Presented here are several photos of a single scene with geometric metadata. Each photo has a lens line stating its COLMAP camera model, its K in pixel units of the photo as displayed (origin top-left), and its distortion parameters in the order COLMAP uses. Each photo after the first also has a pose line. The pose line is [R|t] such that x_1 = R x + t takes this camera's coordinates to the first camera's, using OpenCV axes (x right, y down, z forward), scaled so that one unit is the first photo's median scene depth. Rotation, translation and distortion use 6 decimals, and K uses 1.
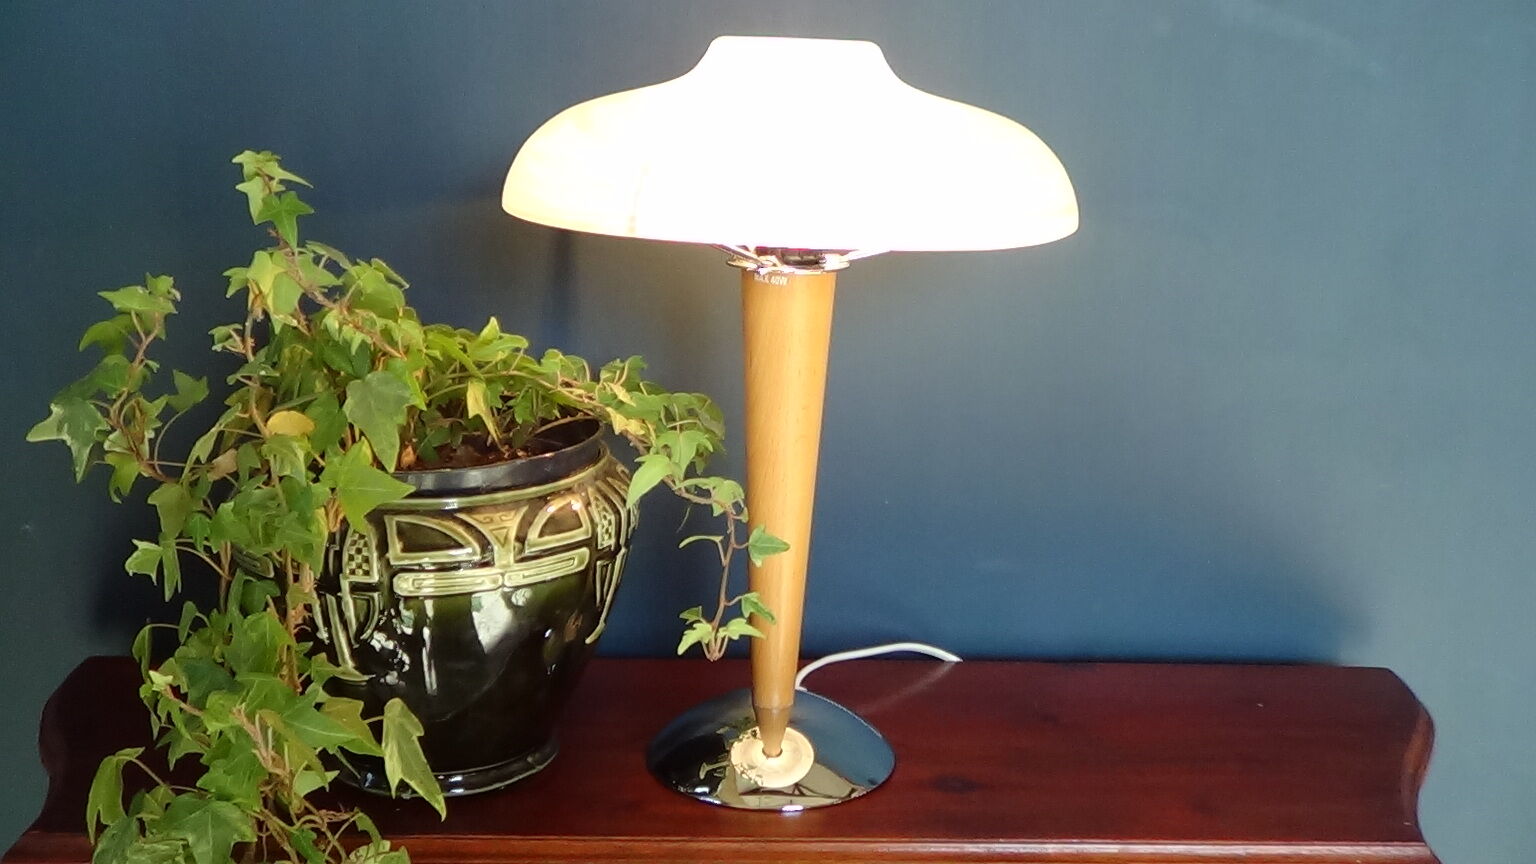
lens RADIAL K [[1571.7, 0, 793.7], [0, 1571.7, 436.0], [0, 0, 1]] dist [0.016648, 0.026670]
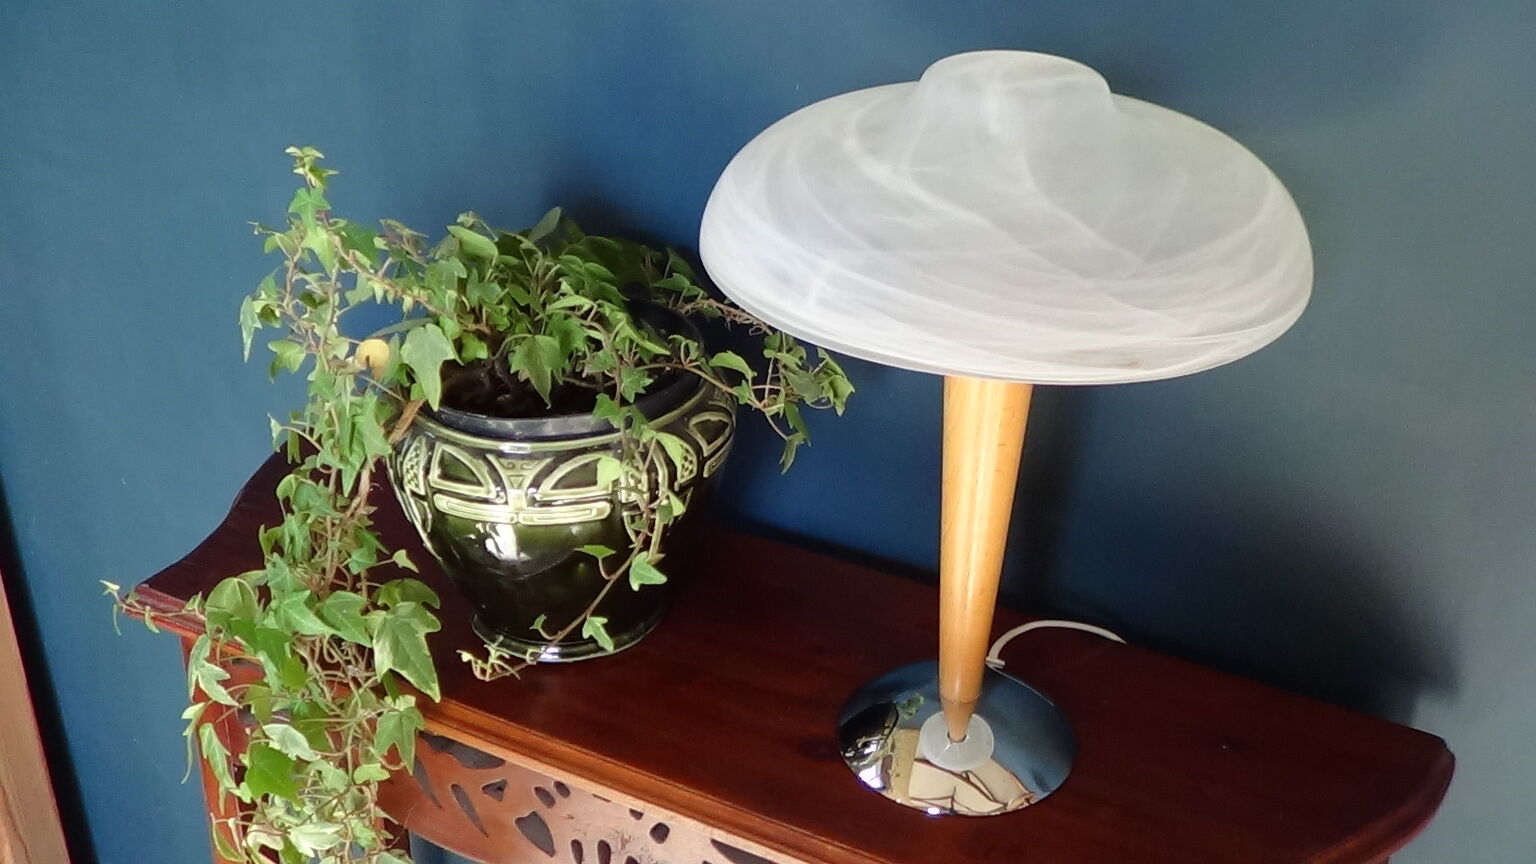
lens RADIAL K [[1574.6, 0, 766.3], [0, 1574.6, 429.1], [0, 0, 1]] dist [0.011434, 0.024550]
pose [[0.849680, 0.237273, -0.470898, 0.479186], [-0.131192, 0.960083, 0.247041, -0.269915], [0.510717, -0.148128, 0.846892, 0.133440]]
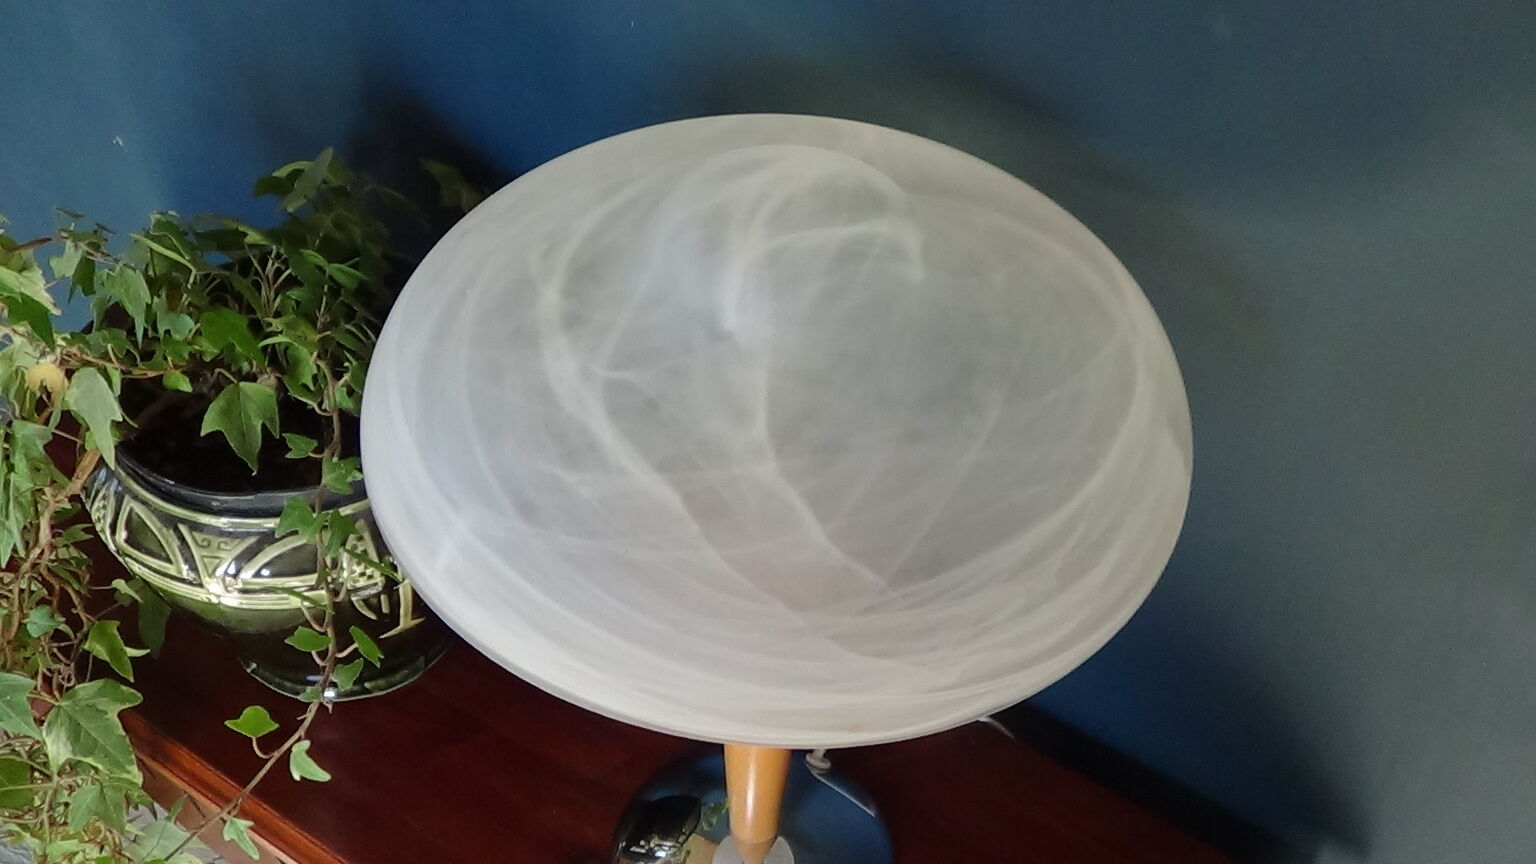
lens RADIAL K [[1574.6, 0, 766.3], [0, 1574.6, 429.1], [0, 0, 1]] dist [0.011434, 0.024550]
pose [[0.792673, 0.422125, -0.439864, 0.431915], [-0.179835, 0.851303, 0.492892, -0.503611], [0.582520, -0.311599, 0.750717, 0.507808]]
